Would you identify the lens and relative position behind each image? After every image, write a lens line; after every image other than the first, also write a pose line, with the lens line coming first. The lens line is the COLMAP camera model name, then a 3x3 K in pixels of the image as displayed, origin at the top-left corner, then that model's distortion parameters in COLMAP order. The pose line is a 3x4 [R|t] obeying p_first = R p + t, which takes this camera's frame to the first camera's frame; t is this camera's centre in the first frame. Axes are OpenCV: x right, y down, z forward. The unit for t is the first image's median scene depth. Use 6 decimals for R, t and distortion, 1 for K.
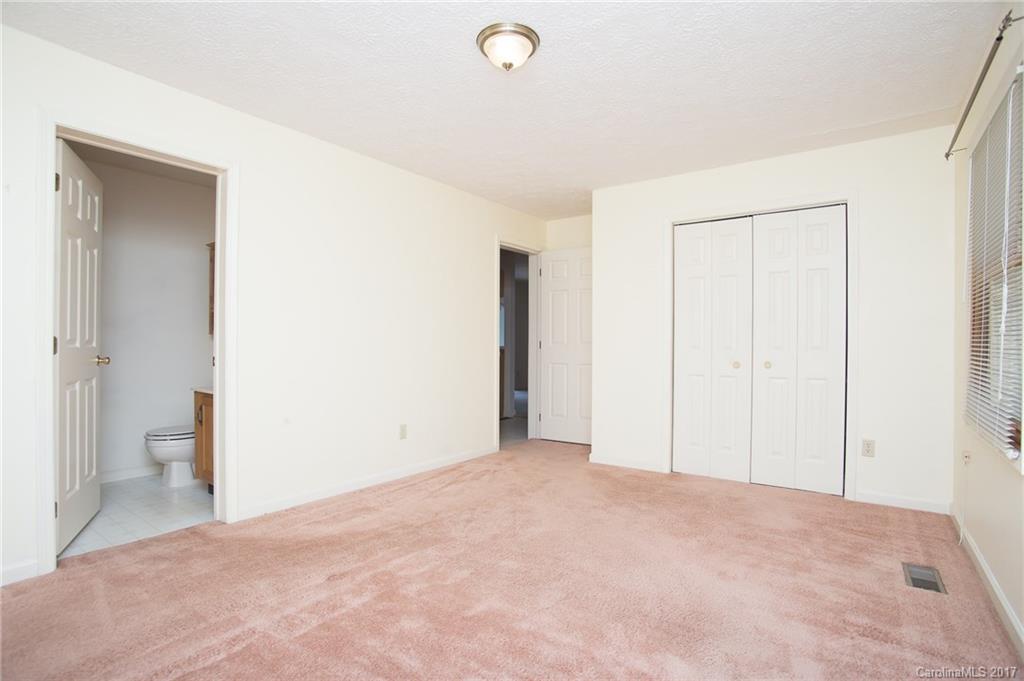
lens RADIAL K [[496.2, 0, 512.0], [0, 496.2, 340.5], [0, 0, 1]] dist [-0.078879, 0.036409]
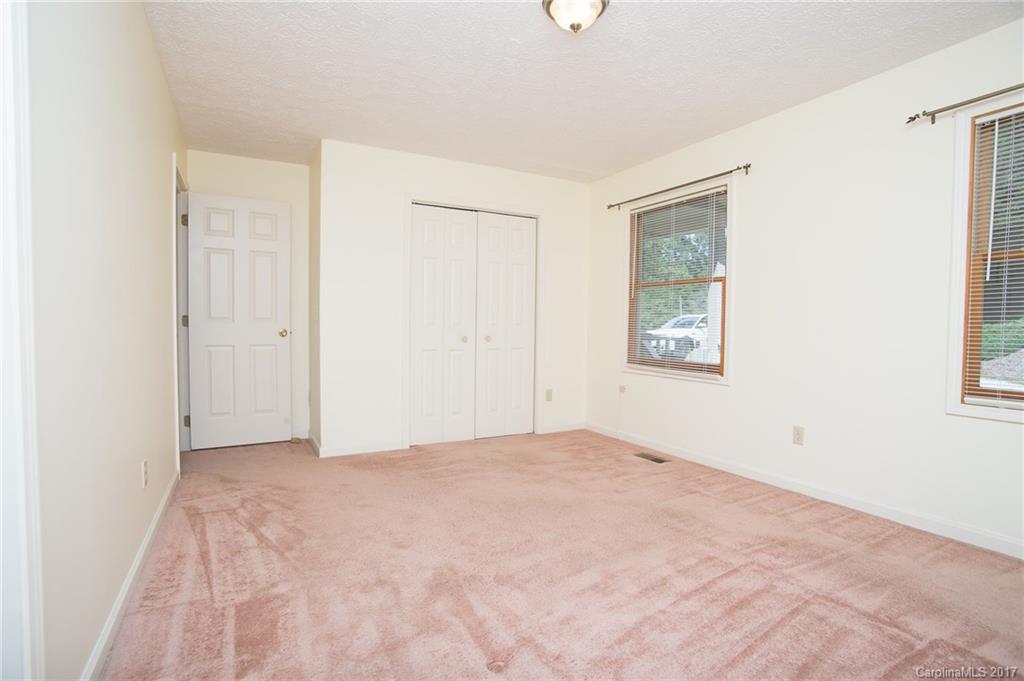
lens RADIAL K [[496.2, 0, 512.0], [0, 496.2, 340.5], [0, 0, 1]] dist [-0.078879, 0.036409]
pose [[0.440215, -0.030636, 0.897369, -0.557818], [-0.011862, 0.999132, 0.039930, 0.005183], [-0.897814, -0.028222, 0.439470, 0.410194]]
